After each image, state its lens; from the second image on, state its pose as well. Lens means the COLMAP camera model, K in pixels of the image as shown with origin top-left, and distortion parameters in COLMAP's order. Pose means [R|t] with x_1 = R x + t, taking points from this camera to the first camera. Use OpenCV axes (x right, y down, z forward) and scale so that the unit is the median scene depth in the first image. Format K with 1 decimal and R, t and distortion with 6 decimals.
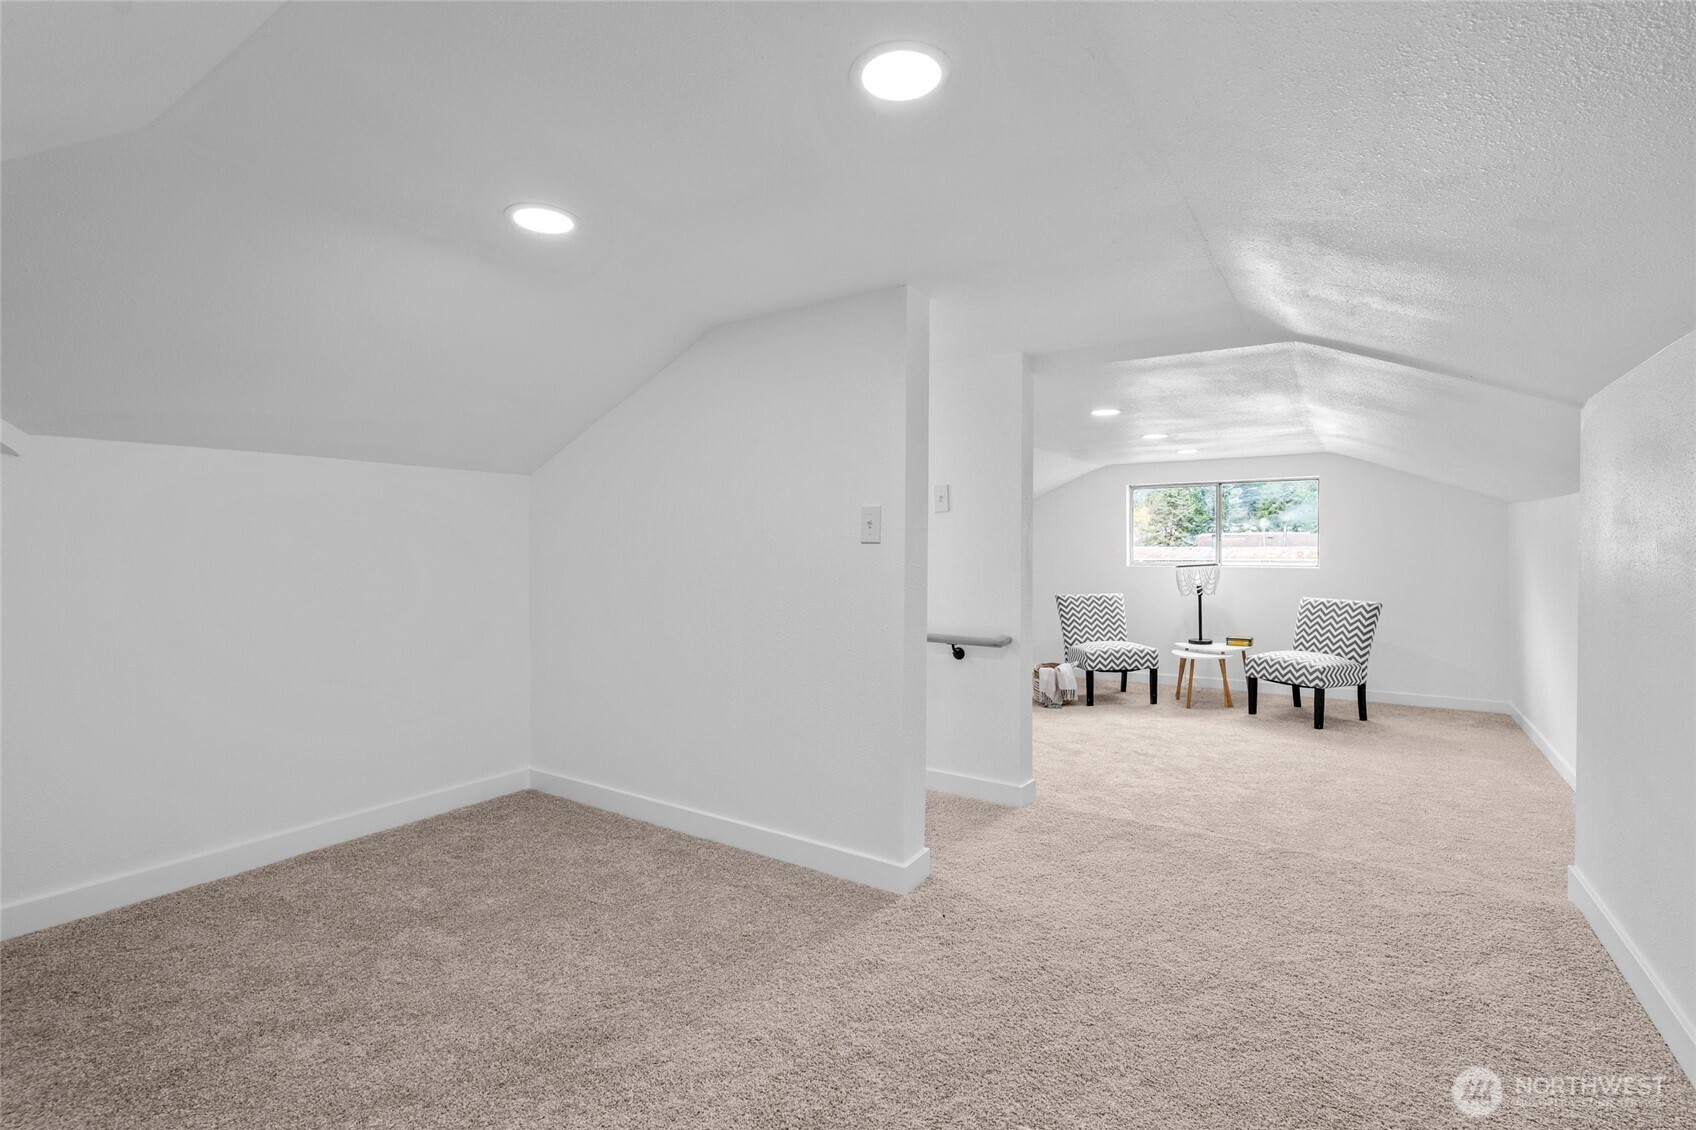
lens RADIAL K [[773.0, 0, 840.3], [0, 773.0, 545.2], [0, 0, 1]] dist [-0.002317, 0.000009]
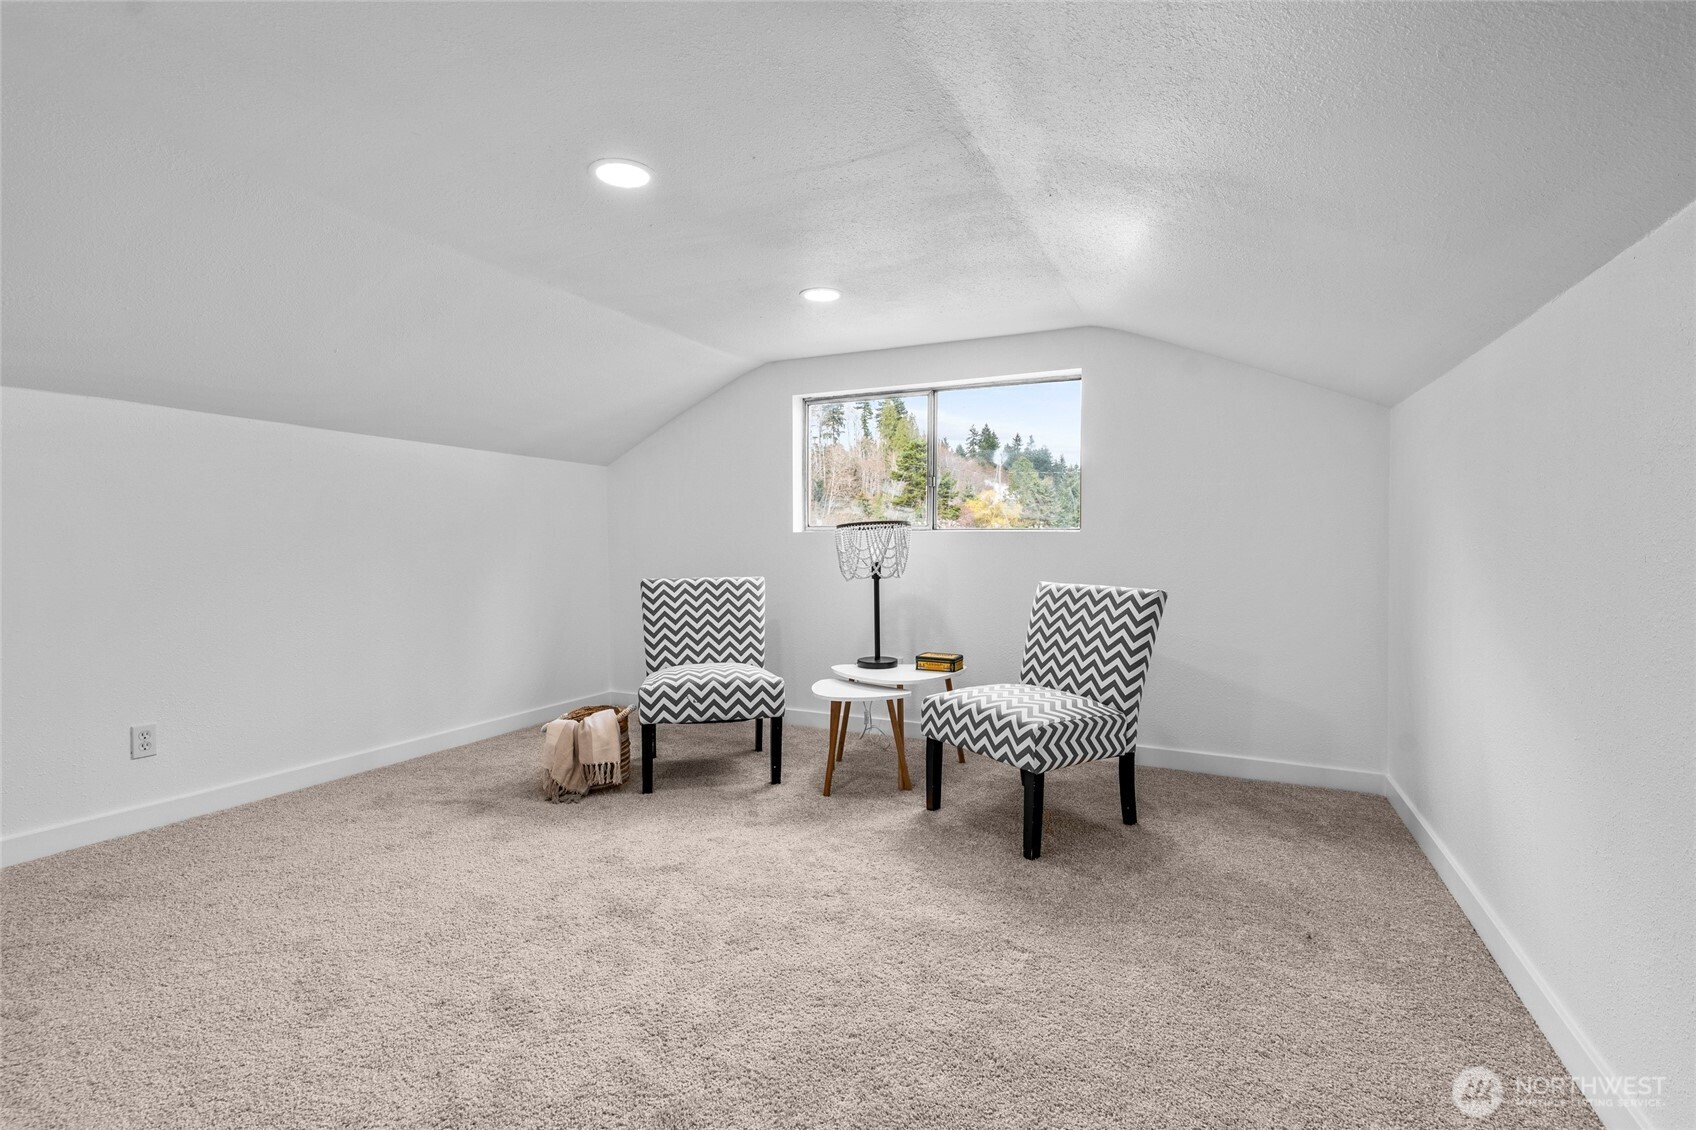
lens RADIAL K [[773.0, 0, 840.3], [0, 773.0, 545.2], [0, 0, 1]] dist [-0.002317, 0.000009]
pose [[0.988394, 0.013342, 0.151322, 0.386442], [-0.013543, 0.999908, 0.000299, 0.044298], [-0.151305, -0.002345, 0.988484, 0.497347]]
